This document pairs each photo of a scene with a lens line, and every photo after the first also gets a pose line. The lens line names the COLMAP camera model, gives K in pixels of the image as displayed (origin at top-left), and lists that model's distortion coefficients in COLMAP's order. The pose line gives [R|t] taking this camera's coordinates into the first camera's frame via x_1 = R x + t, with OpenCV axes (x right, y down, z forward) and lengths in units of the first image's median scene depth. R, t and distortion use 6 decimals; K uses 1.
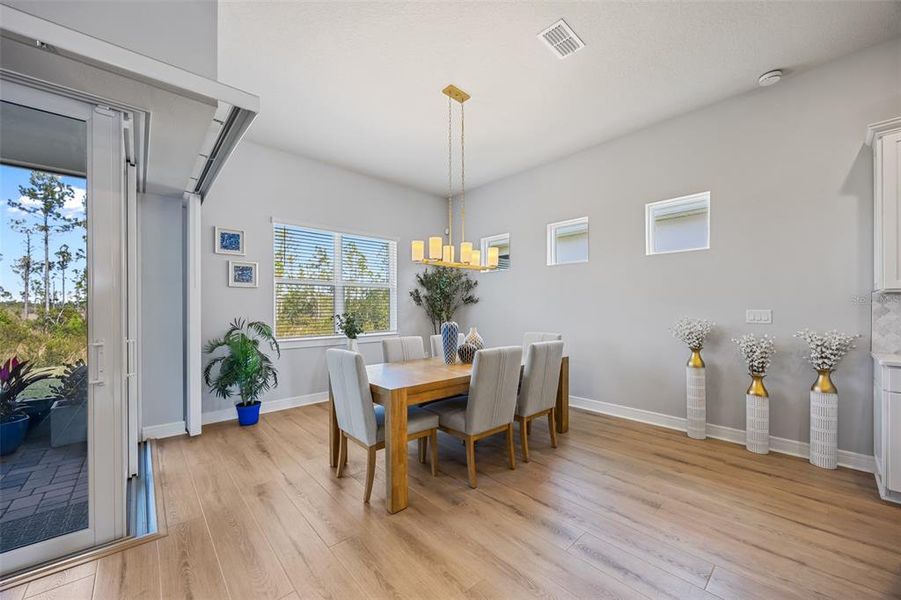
lens RADIAL K [[343.6, 0, 448.8], [0, 343.6, 310.0], [0, 0, 1]] dist [-0.003005, -0.000179]
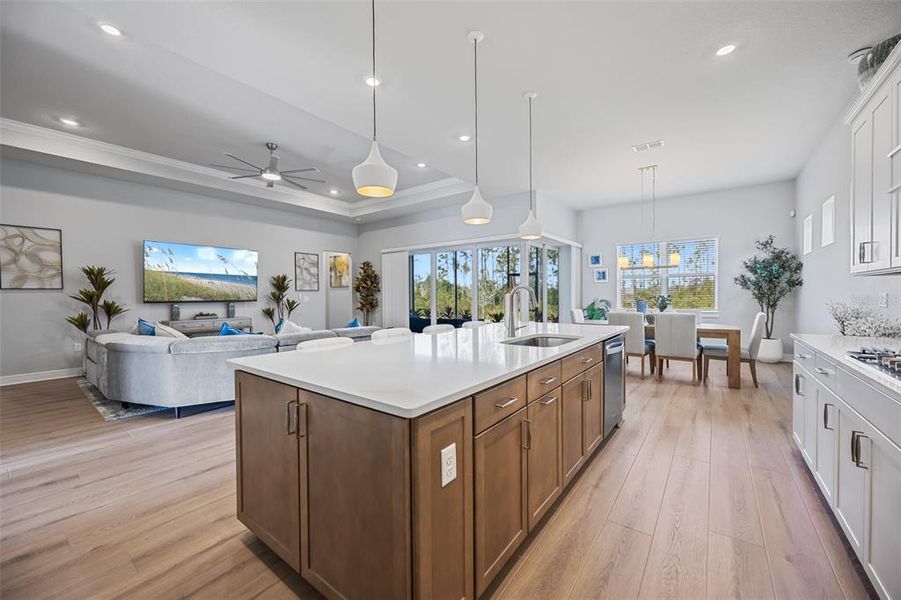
lens RADIAL K [[356.3, 0, 447.1], [0, 356.3, 303.7], [0, 0, 1]] dist [0.034312, -0.000009]
pose [[0.187732, 0.024969, -0.981903, 1.338708], [0.003483, 0.999654, 0.026086, 0.000717], [0.982214, -0.008317, 0.187580, -0.278191]]
